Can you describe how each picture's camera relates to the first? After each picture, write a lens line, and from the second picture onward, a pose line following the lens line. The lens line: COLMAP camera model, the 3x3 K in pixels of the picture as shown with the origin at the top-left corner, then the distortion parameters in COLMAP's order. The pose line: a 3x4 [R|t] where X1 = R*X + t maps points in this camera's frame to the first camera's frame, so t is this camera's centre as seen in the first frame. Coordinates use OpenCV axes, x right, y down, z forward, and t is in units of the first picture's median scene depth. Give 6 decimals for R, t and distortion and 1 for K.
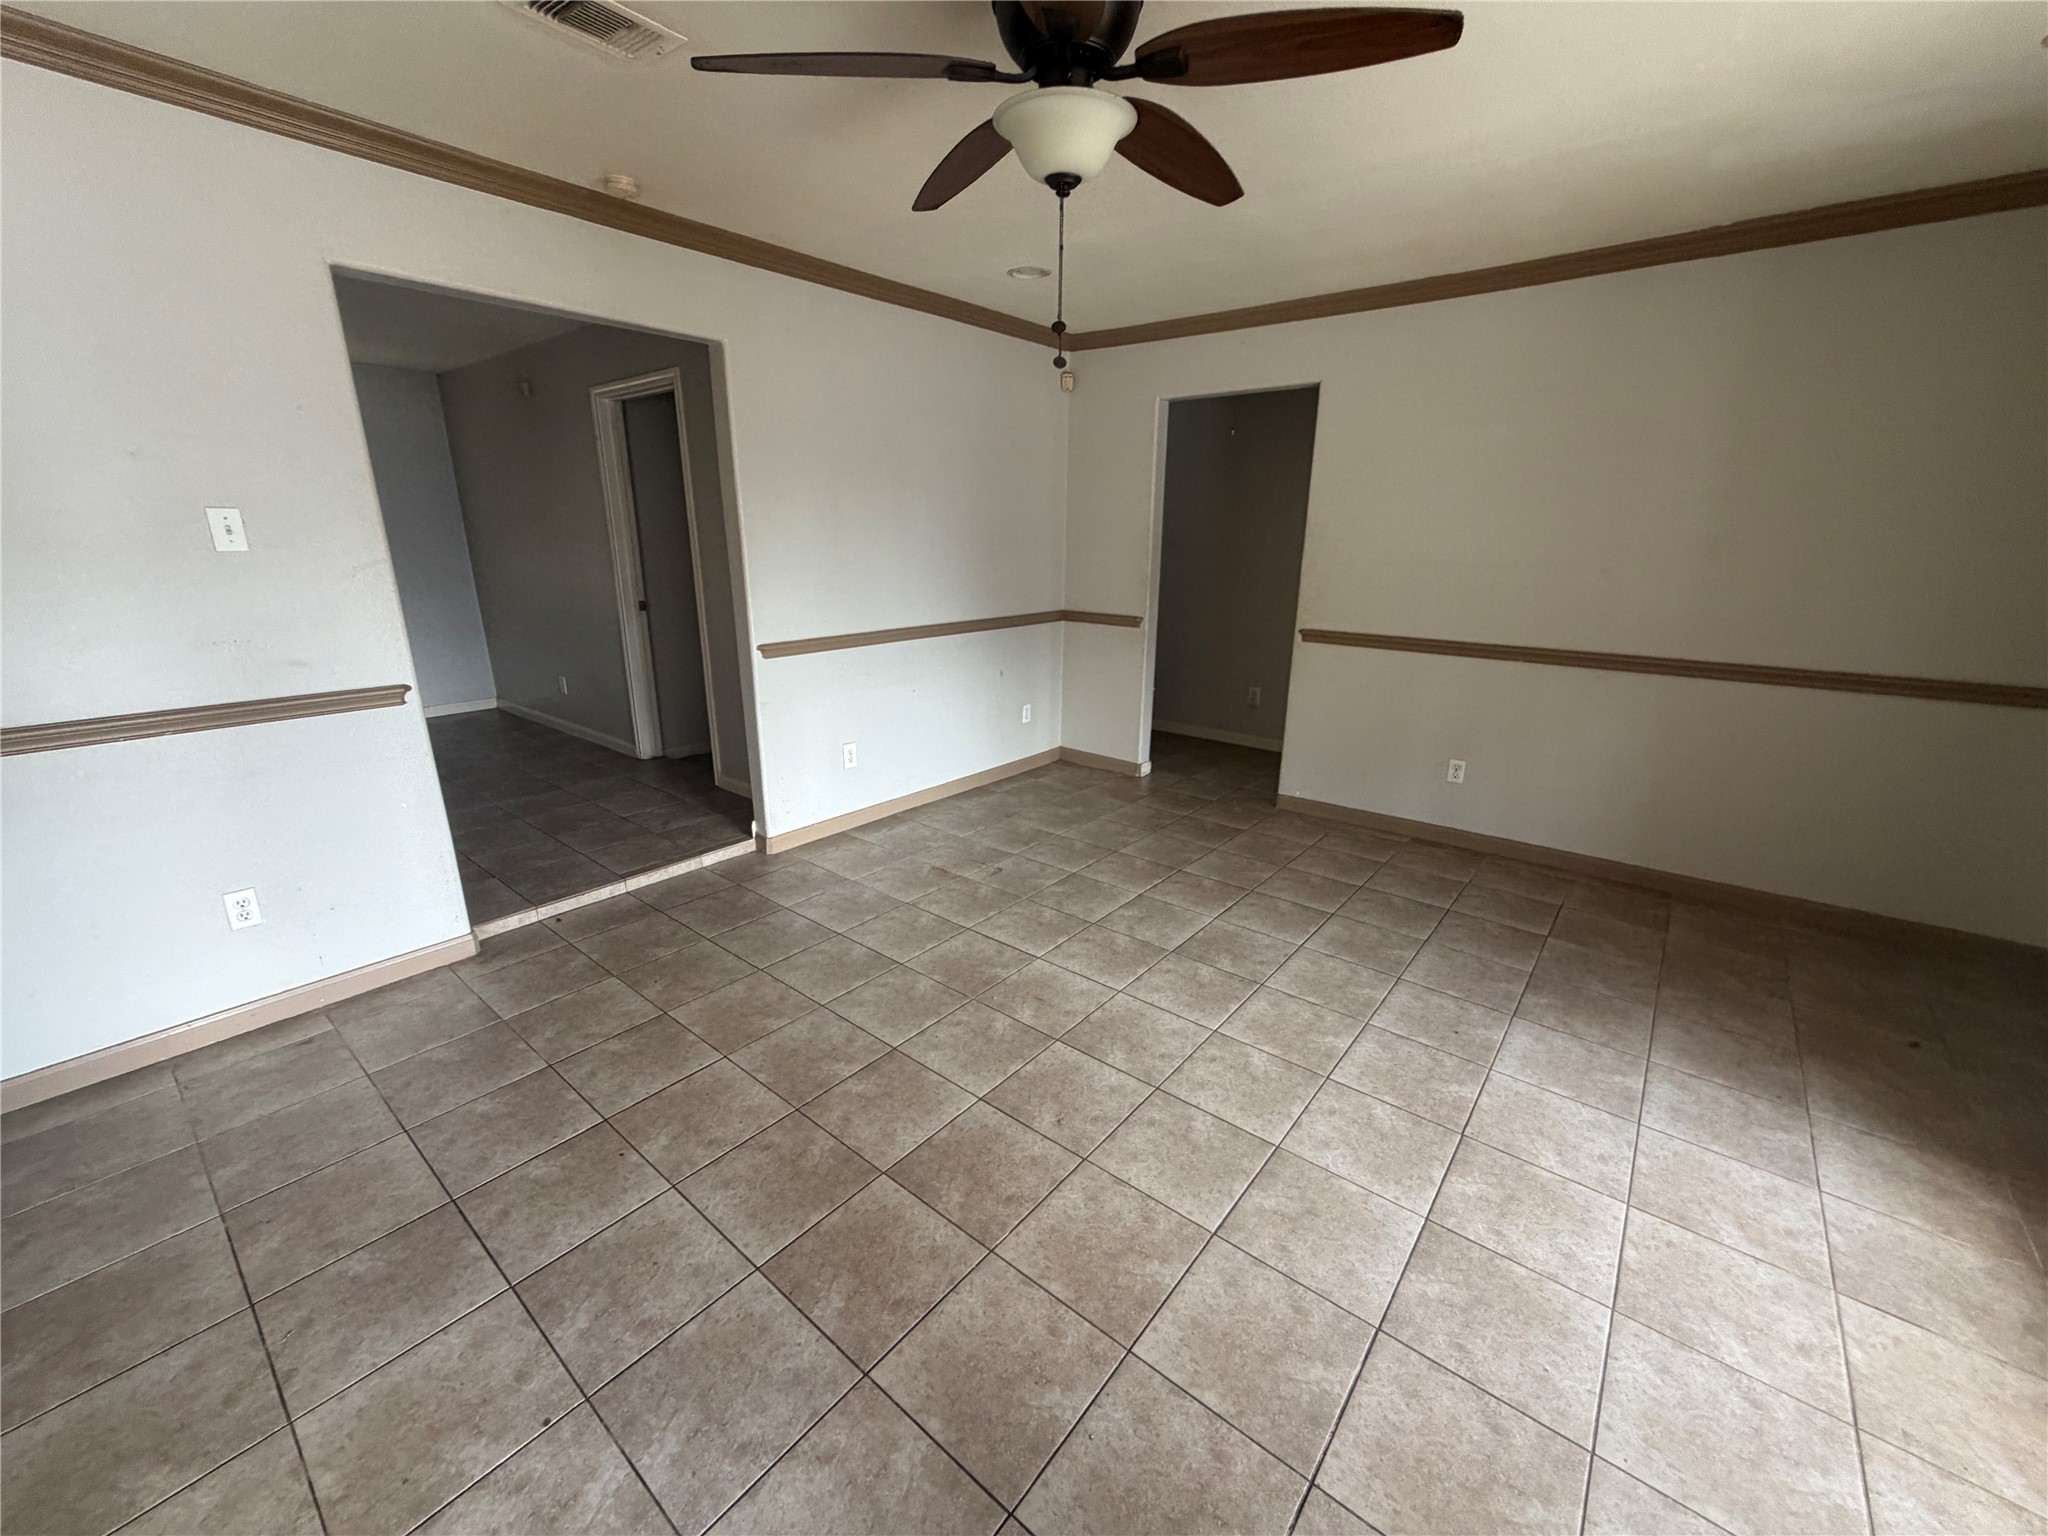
lens RADIAL K [[807.3, 0, 1039.0], [0, 807.3, 770.0], [0, 0, 1]] dist [-0.002560, 0.000057]
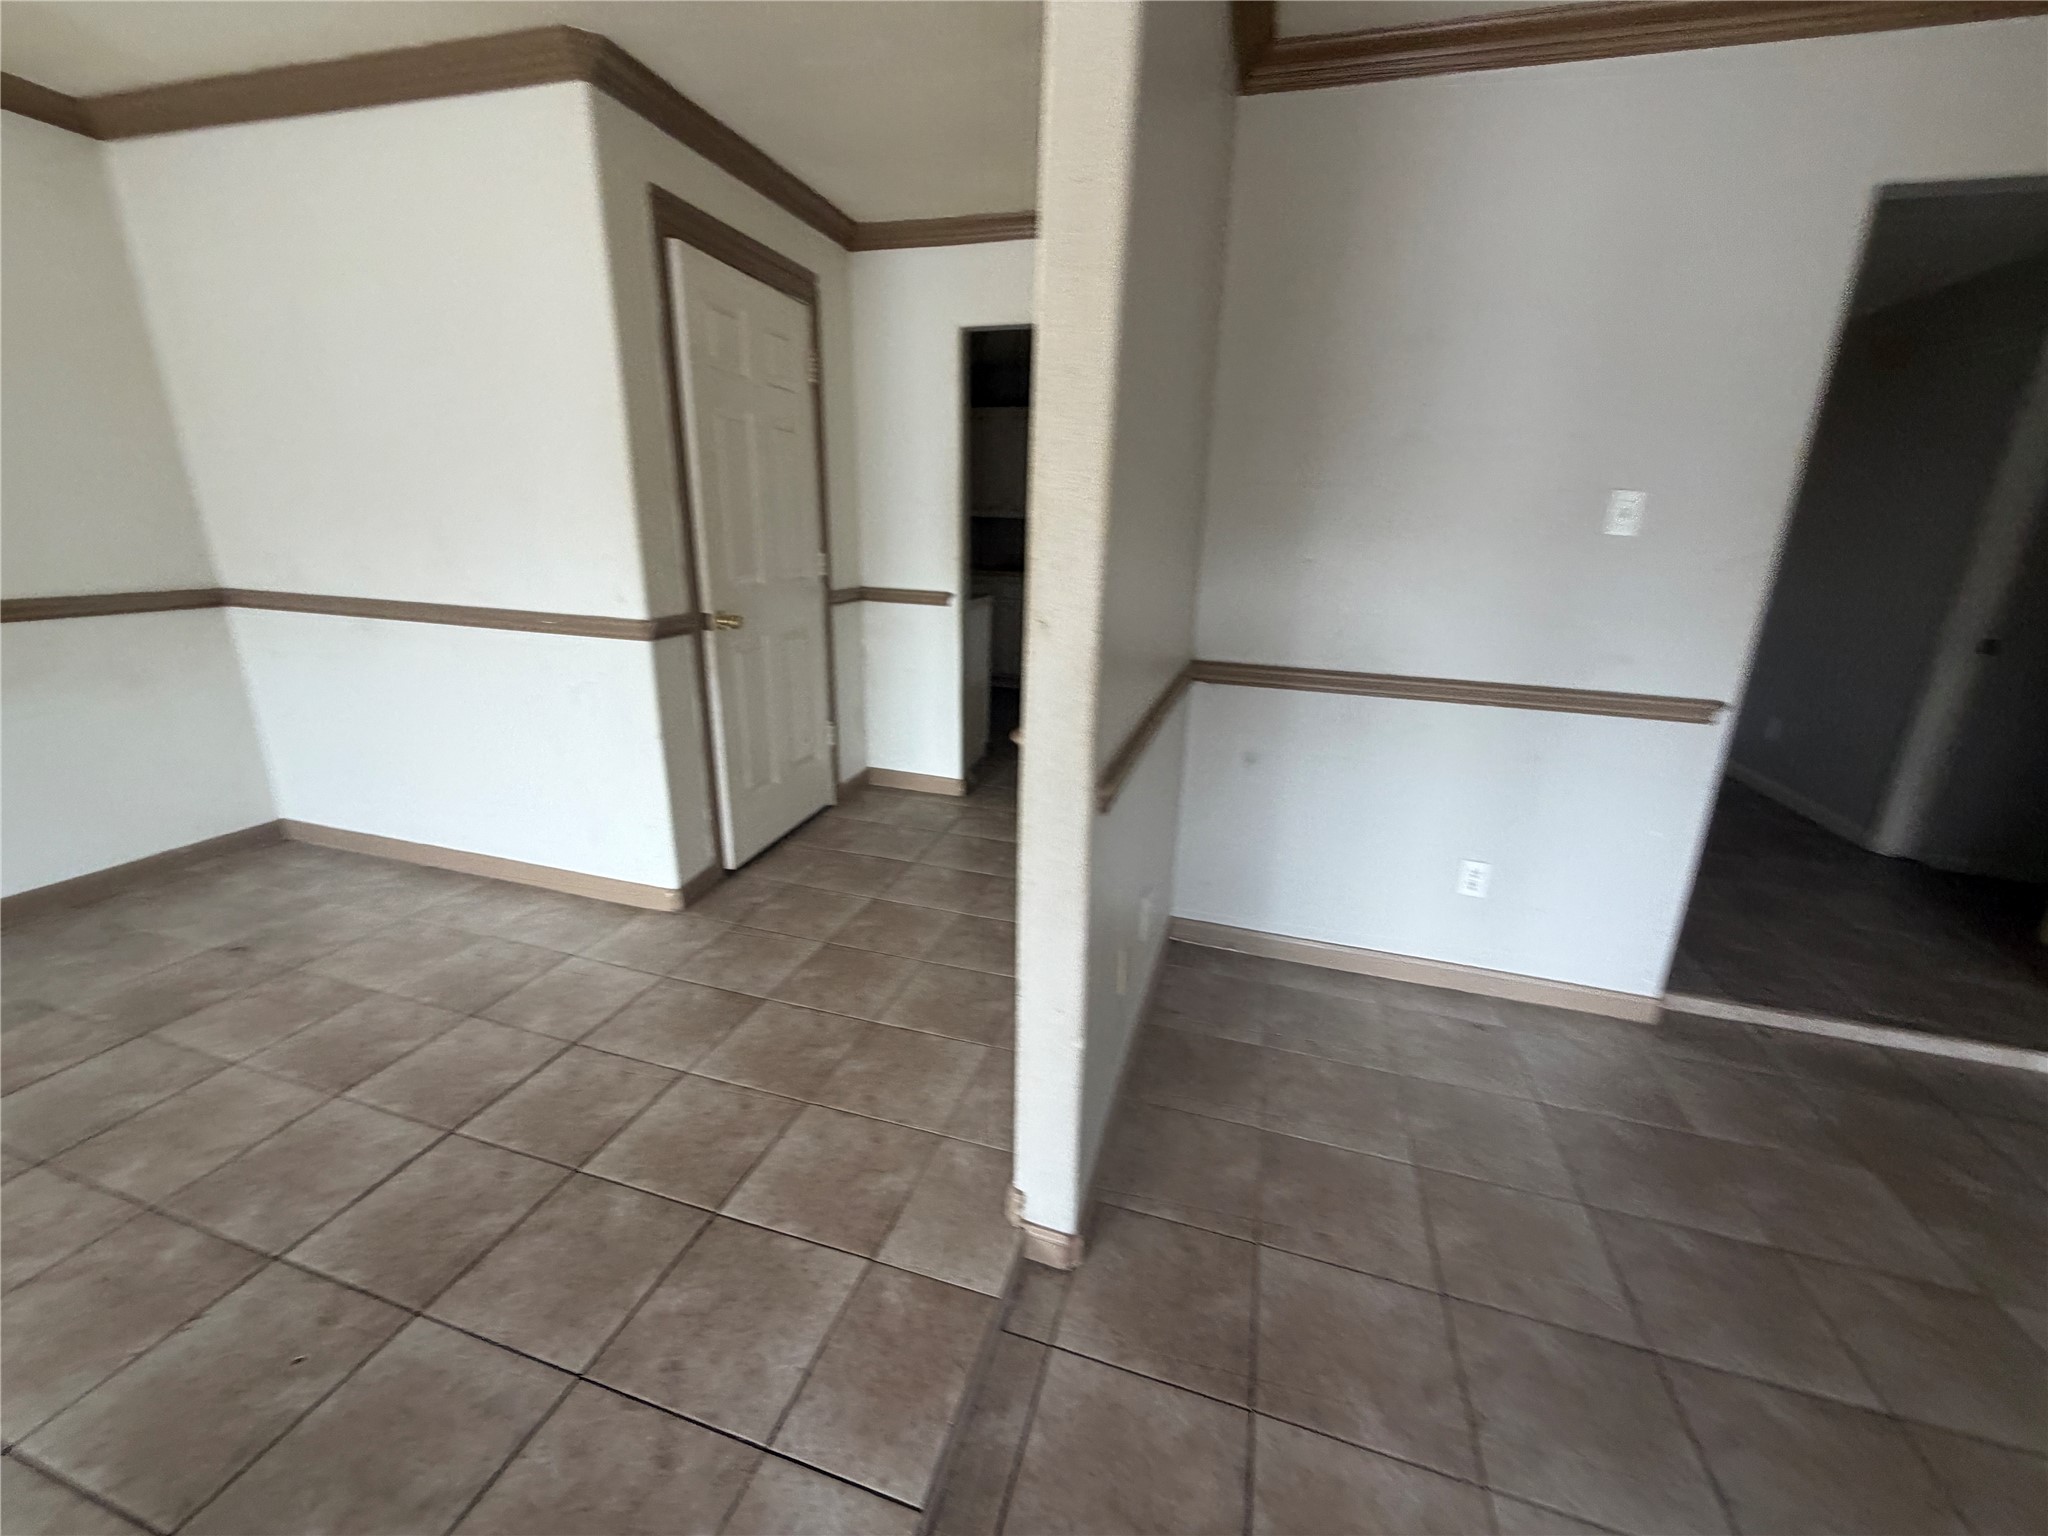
lens RADIAL K [[807.3, 0, 1011.2], [0, 807.3, 773.0], [0, 0, 1]] dist [-0.002560, 0.000057]
pose [[0.365507, 0.275727, -0.889033, -0.302841], [-0.289842, 0.941347, 0.172790, 0.035677], [0.884531, 0.194523, 0.423987, 0.003352]]
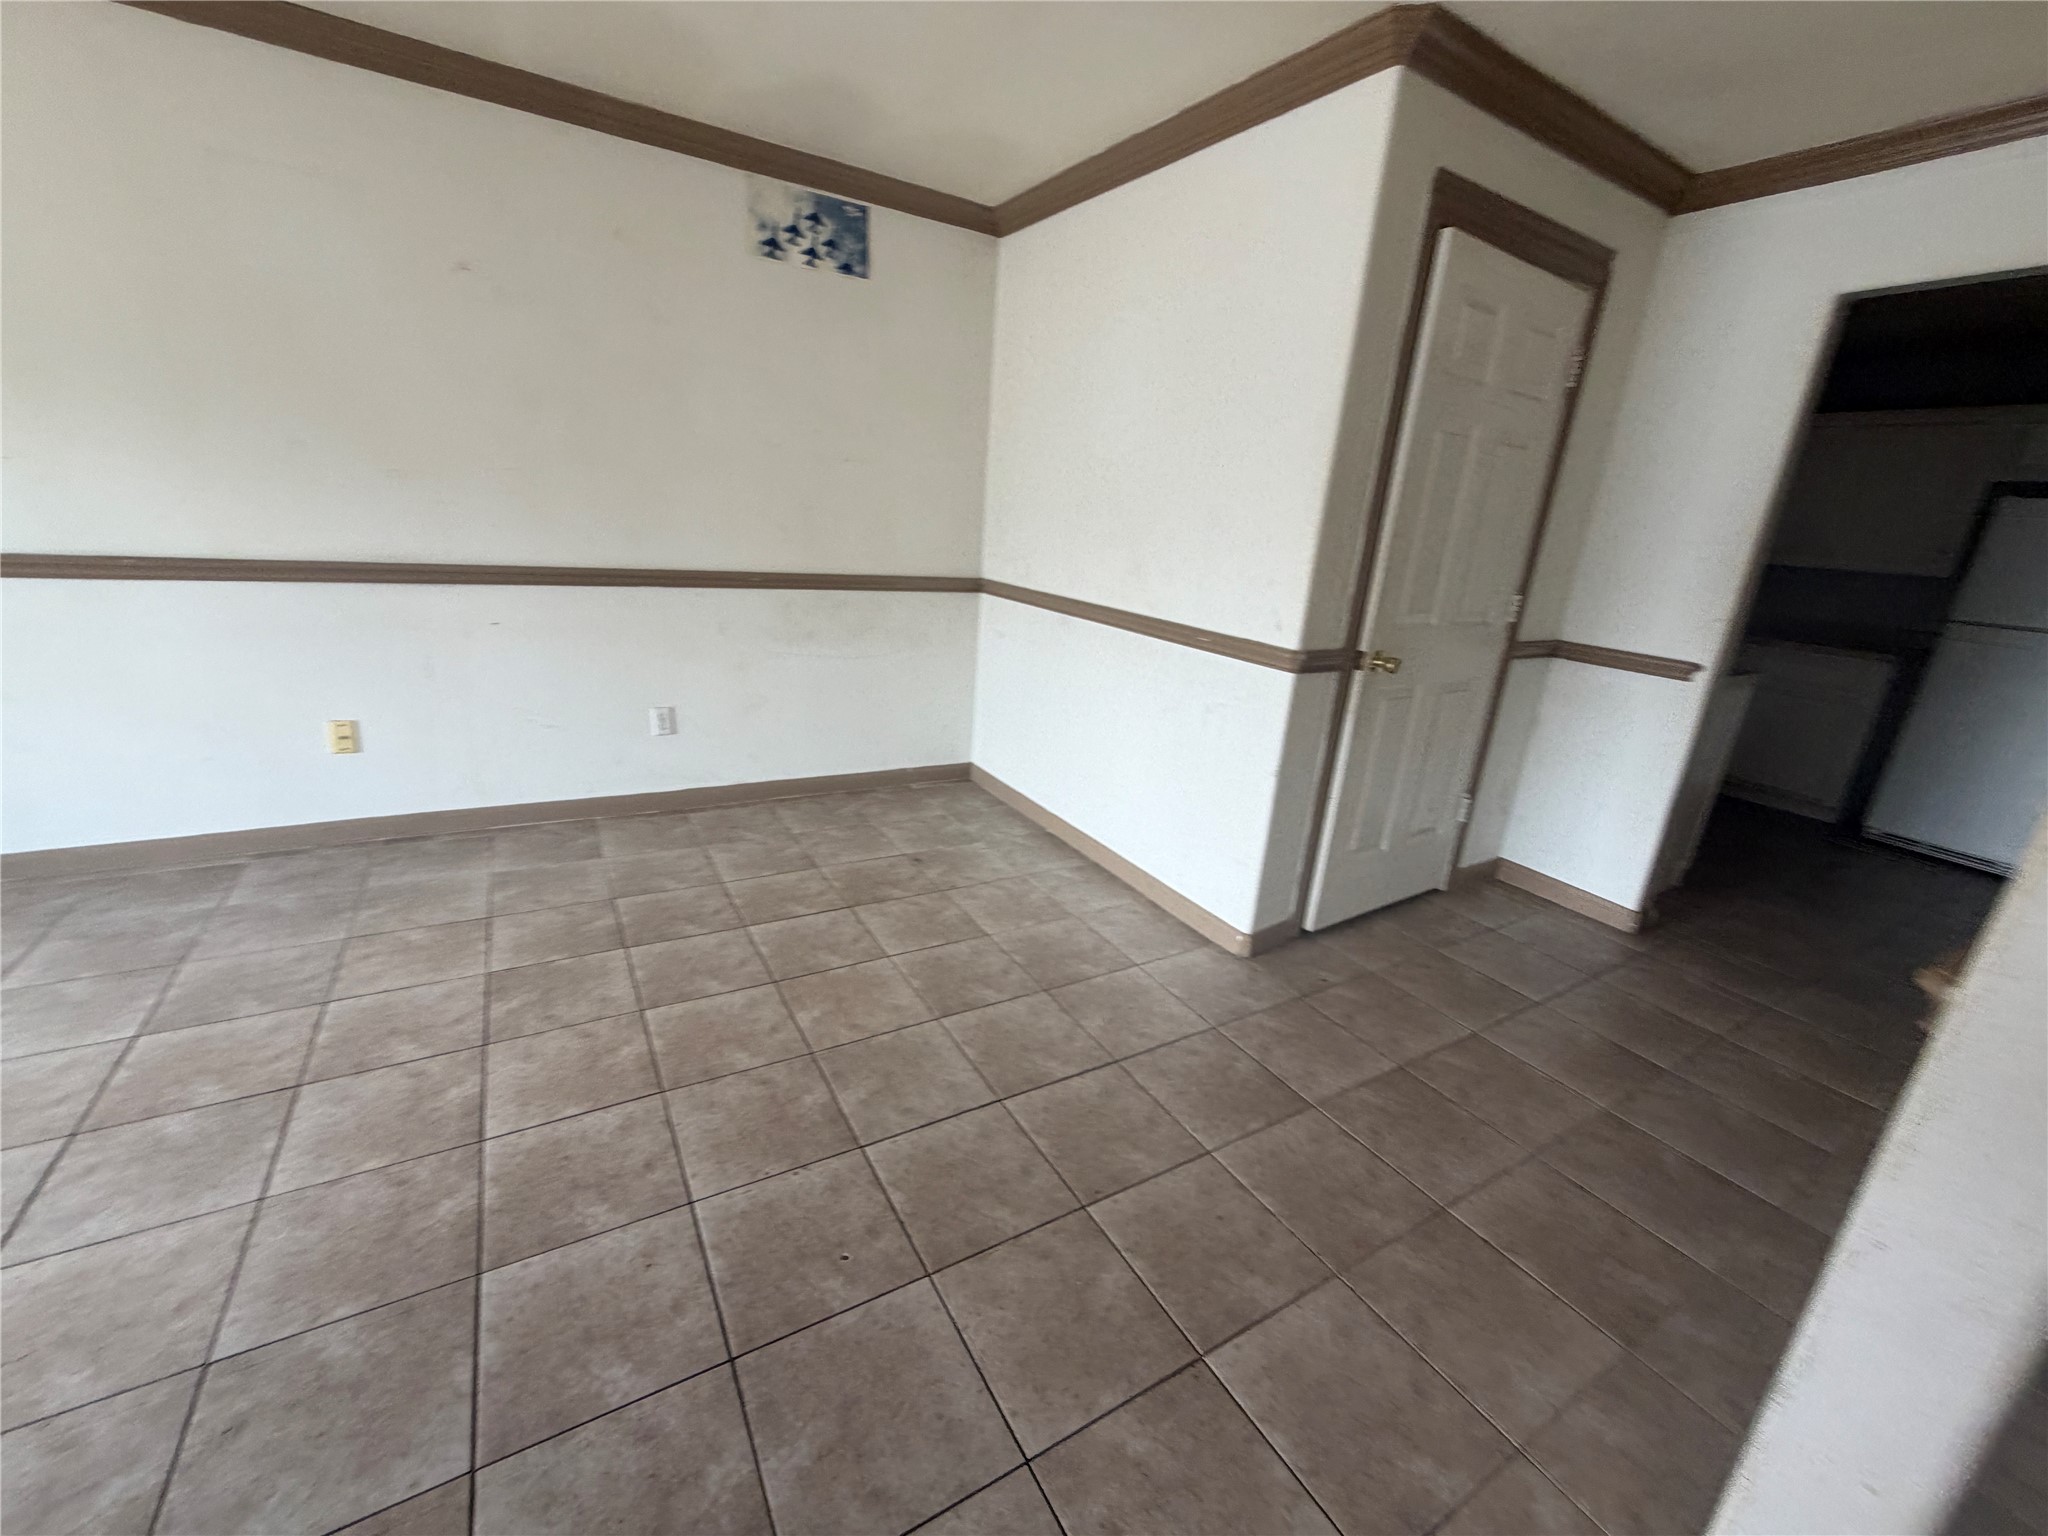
lens RADIAL K [[807.3, 0, 1016.2], [0, 807.3, 772.5], [0, 0, 1]] dist [-0.002560, 0.000057]
pose [[-0.353492, 0.253008, -0.900572, -0.427278], [-0.341670, 0.861291, 0.376084, 0.043629], [0.870807, 0.440641, -0.218014, -0.027615]]
